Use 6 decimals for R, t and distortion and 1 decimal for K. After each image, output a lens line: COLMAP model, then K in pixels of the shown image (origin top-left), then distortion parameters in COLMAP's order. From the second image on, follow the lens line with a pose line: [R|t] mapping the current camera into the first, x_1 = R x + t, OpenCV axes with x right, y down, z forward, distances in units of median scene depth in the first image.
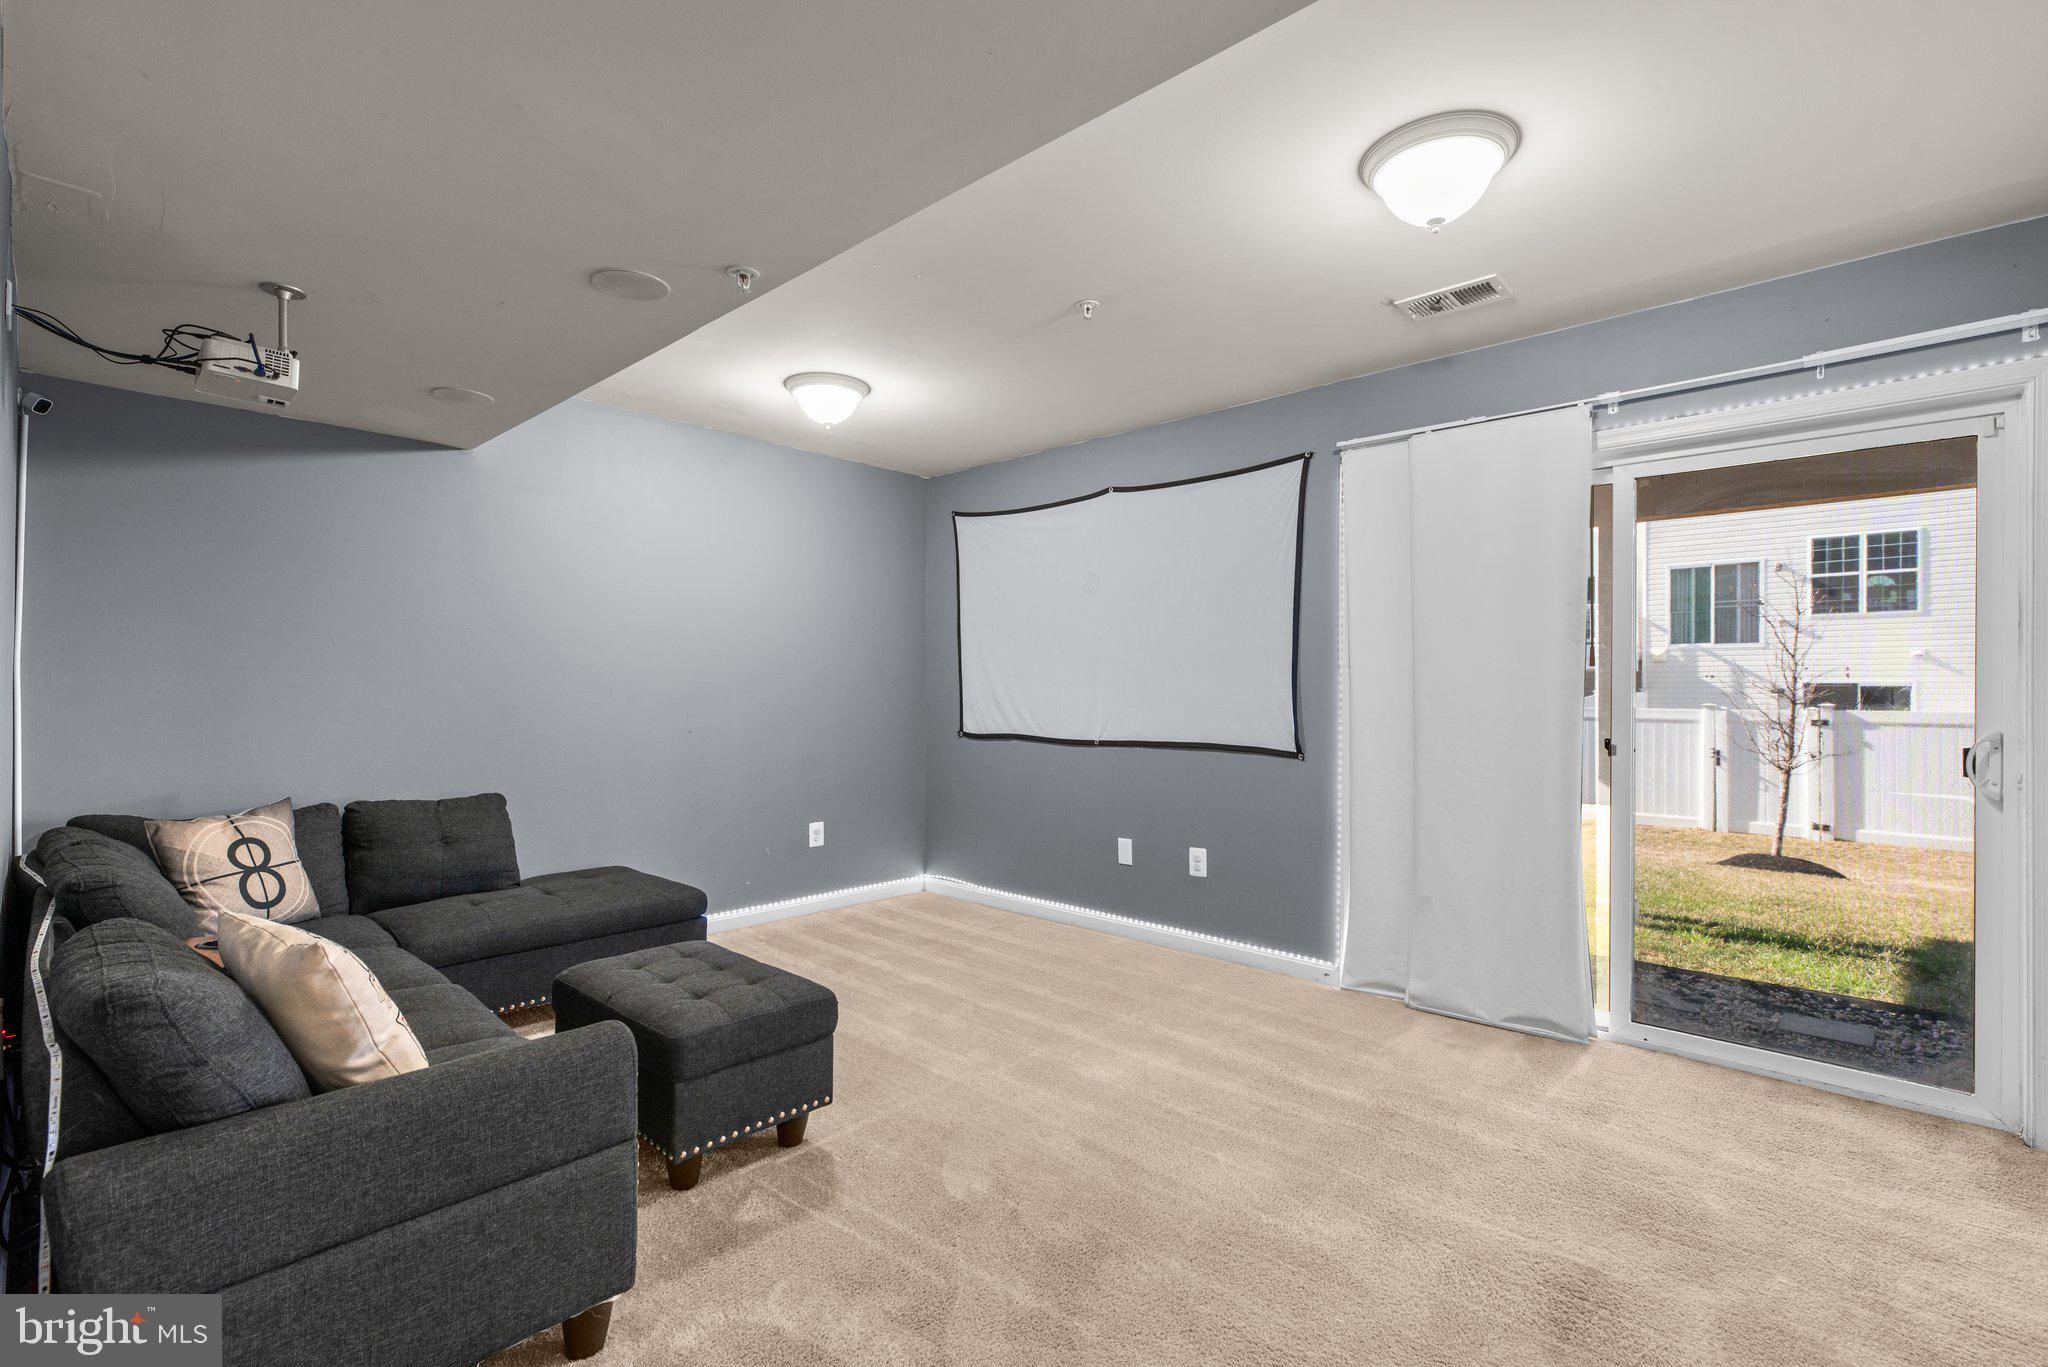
lens RADIAL K [[919.7, 0, 989.9], [0, 919.7, 707.3], [0, 0, 1]] dist [0.002617, -0.000219]
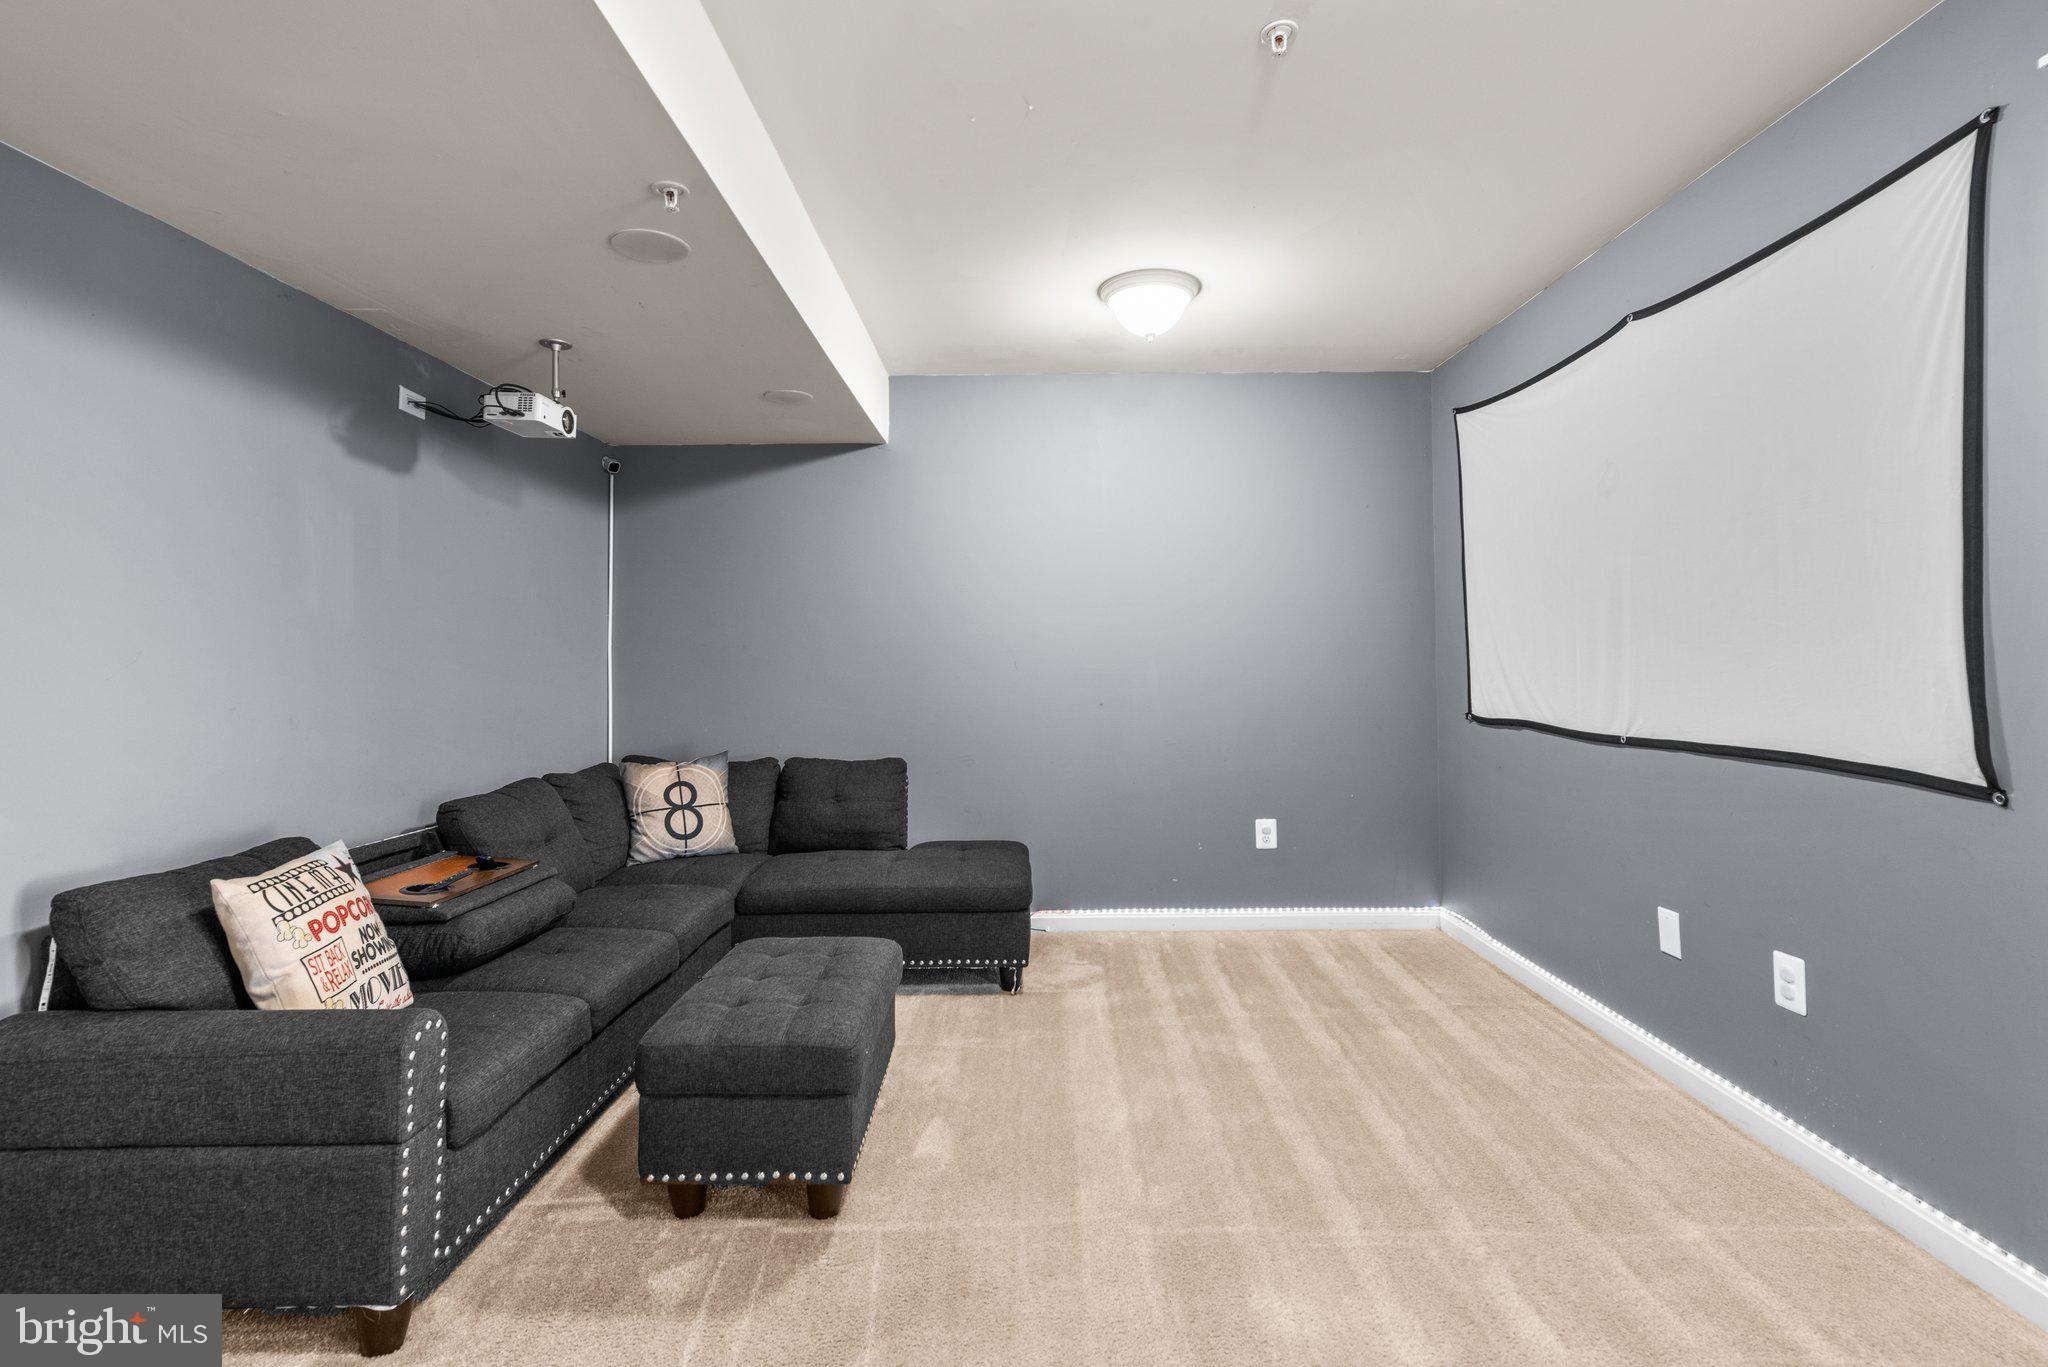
lens RADIAL K [[919.7, 0, 1025.9], [0, 919.7, 644.9], [0, 0, 1]] dist [0.002617, -0.000219]
pose [[0.695455, -0.021307, -0.718253, 0.426301], [-0.002352, 0.999487, -0.031927, -0.005812], [0.718565, 0.023893, 0.695049, 0.457602]]
